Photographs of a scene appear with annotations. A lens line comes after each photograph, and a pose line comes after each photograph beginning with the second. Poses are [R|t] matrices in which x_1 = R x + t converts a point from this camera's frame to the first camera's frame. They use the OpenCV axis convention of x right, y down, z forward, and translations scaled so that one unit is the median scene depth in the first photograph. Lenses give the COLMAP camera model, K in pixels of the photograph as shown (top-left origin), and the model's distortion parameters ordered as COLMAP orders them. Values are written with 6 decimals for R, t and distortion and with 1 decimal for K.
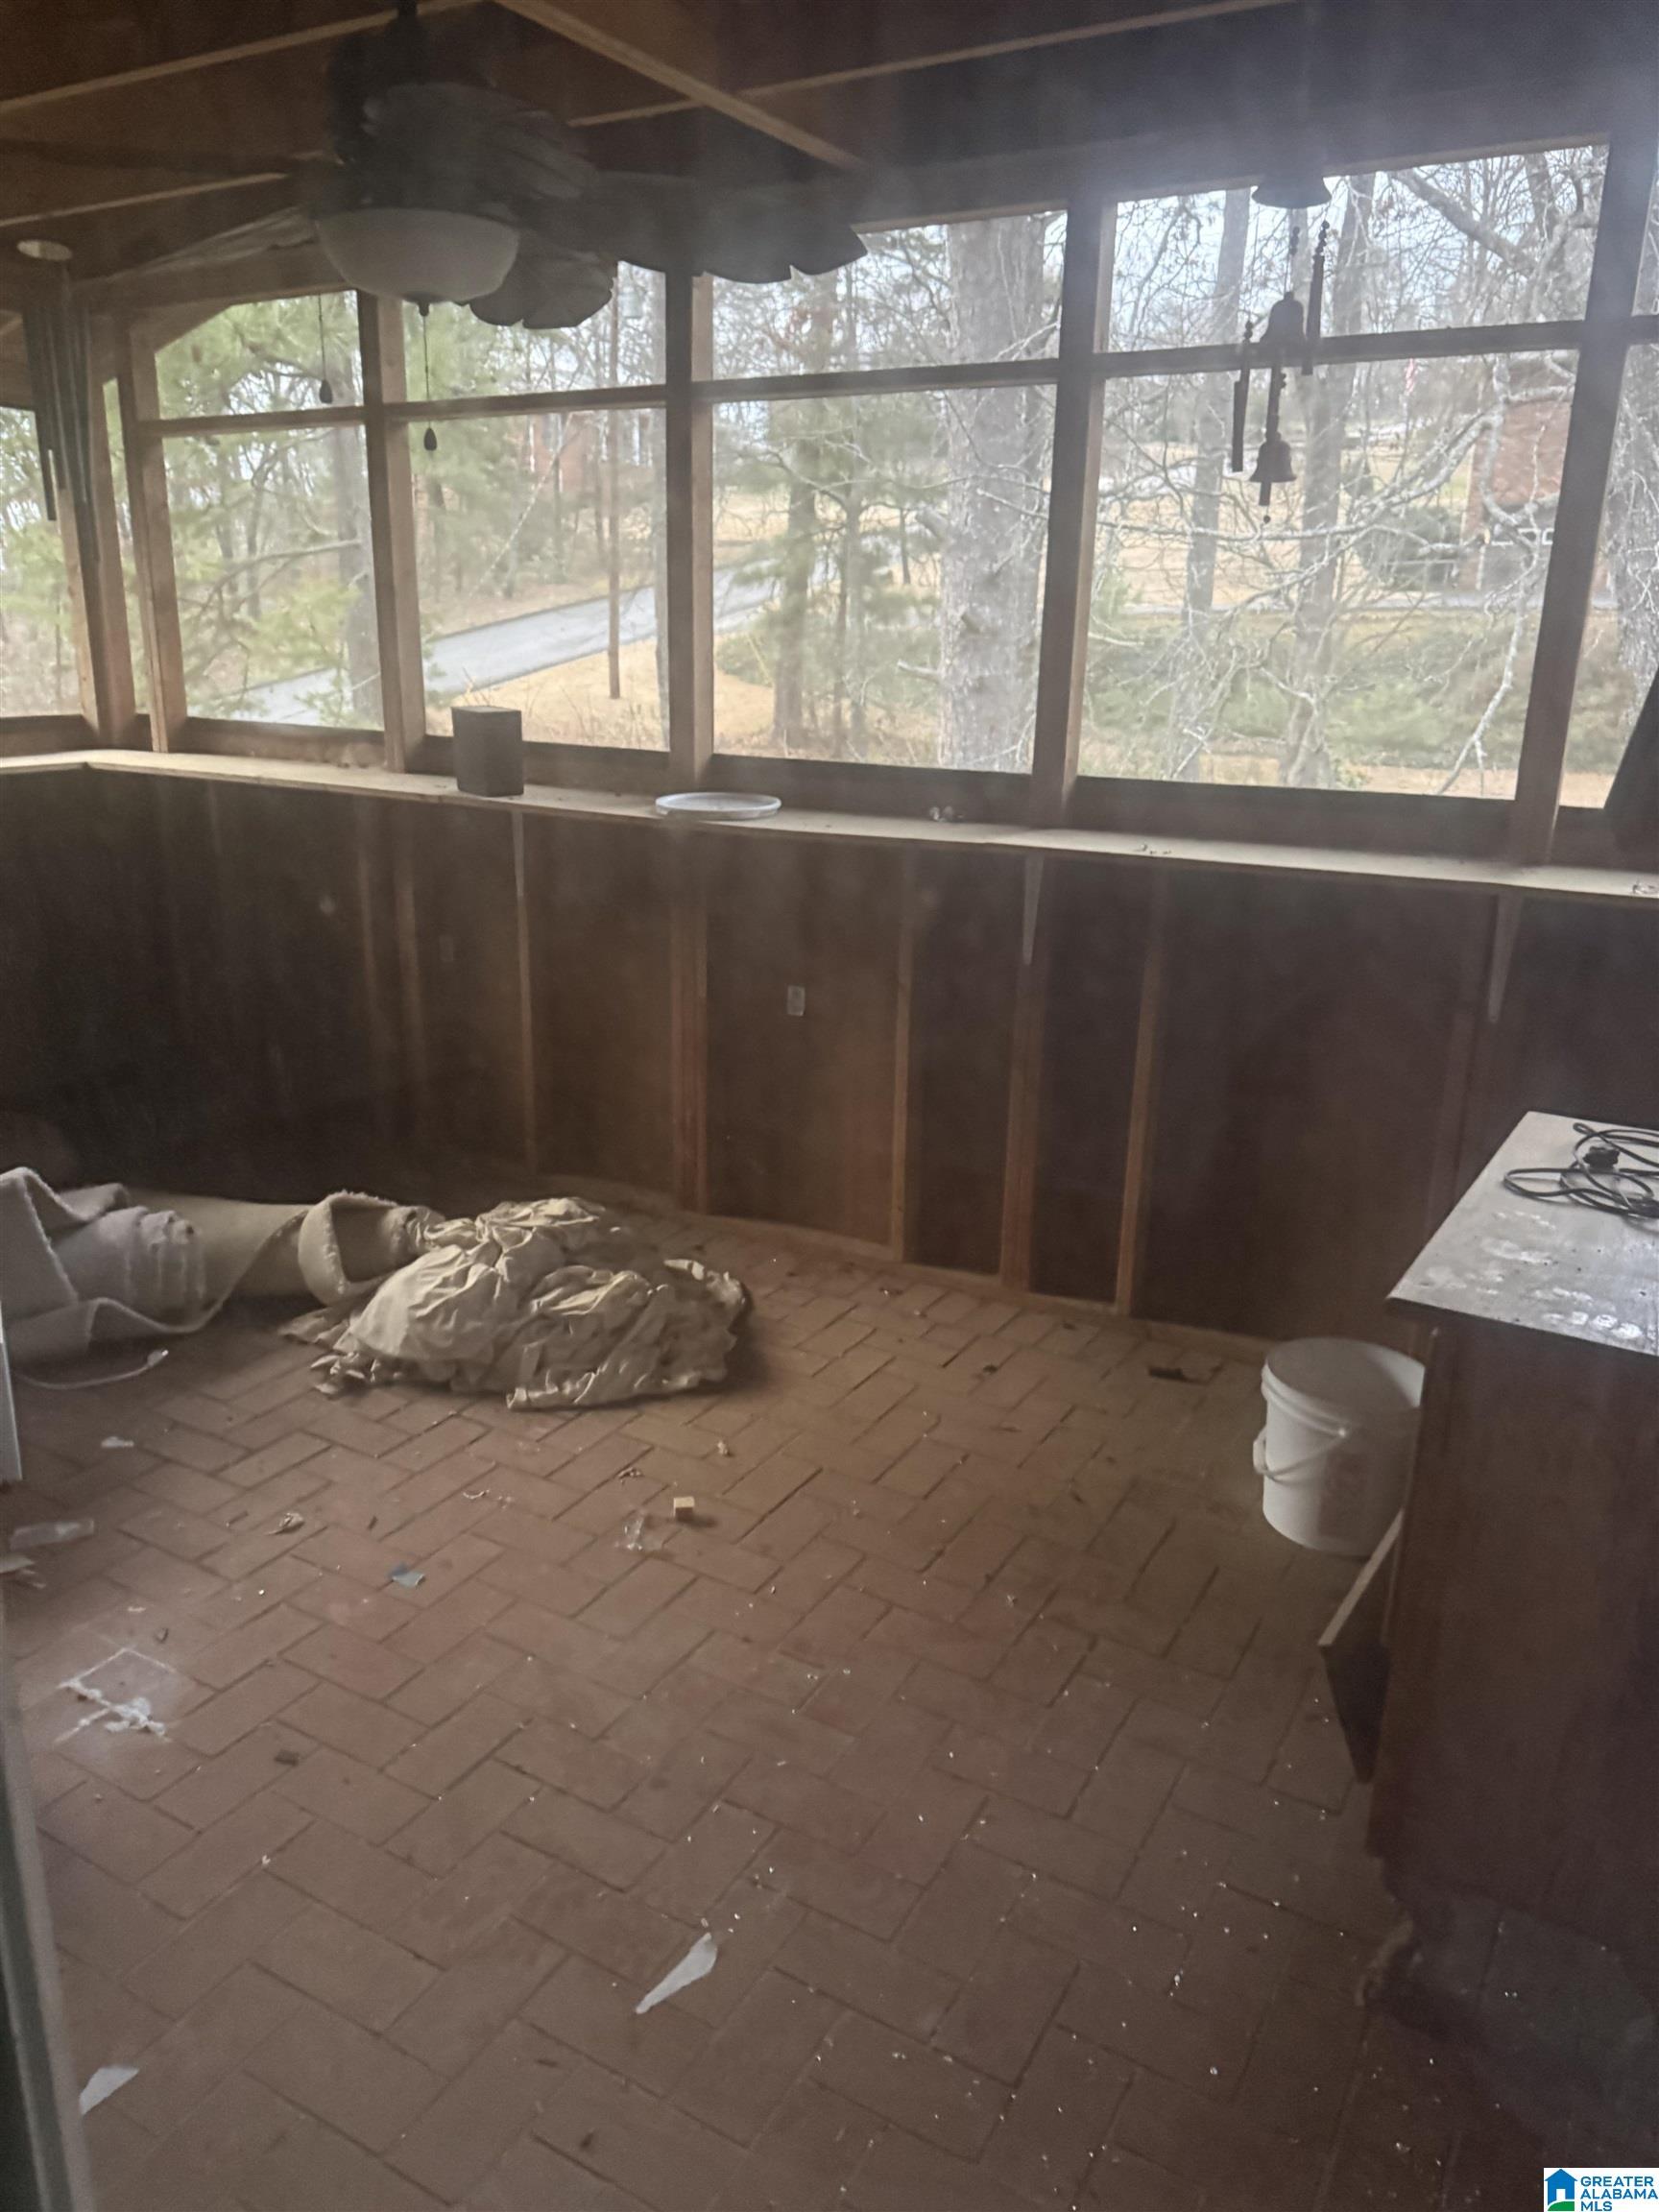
lens RADIAL K [[1549.8, 0, 823.7], [0, 1549.8, 1110.0], [0, 0, 1]] dist [0.057442, -0.068925]
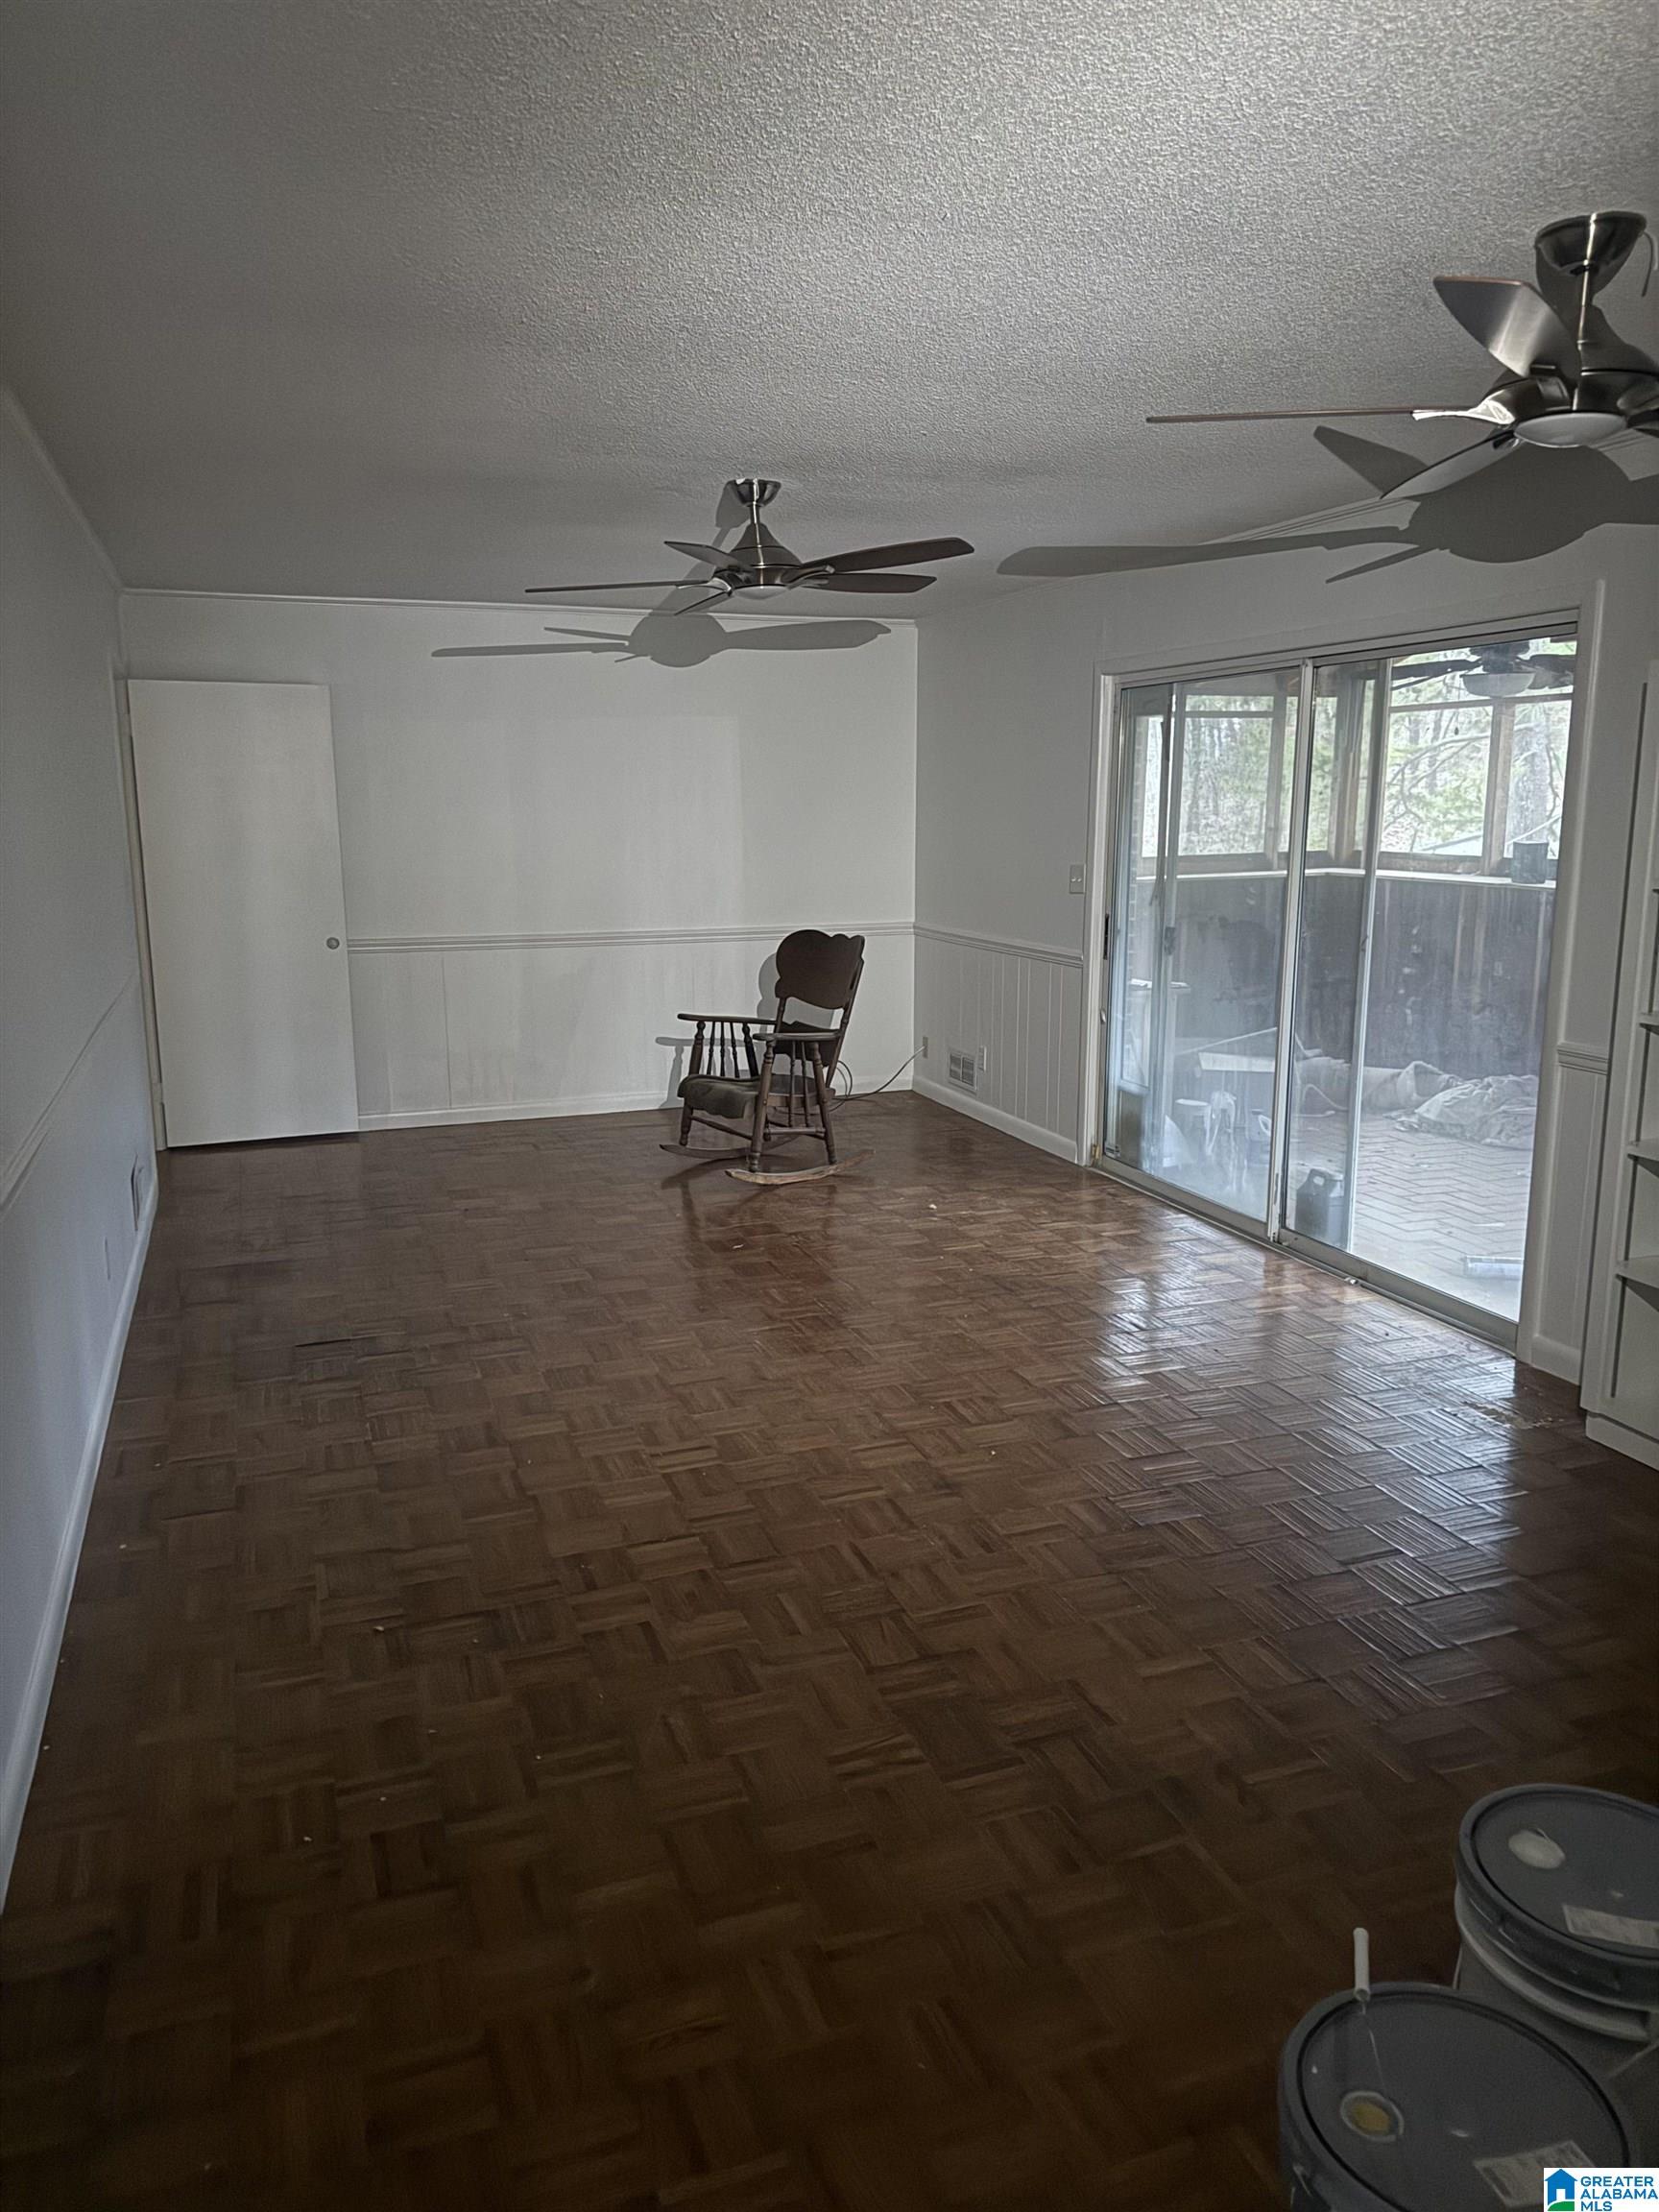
lens RADIAL K [[1549.8, 0, 823.7], [0, 1549.8, 1110.0], [0, 0, 1]] dist [0.057442, -0.068925]
pose [[0.766037, 0.107499, -0.633744, 0.072012], [-0.171351, 0.984392, -0.040142, 0.057662], [0.619538, 0.139342, 0.772500, -0.194946]]
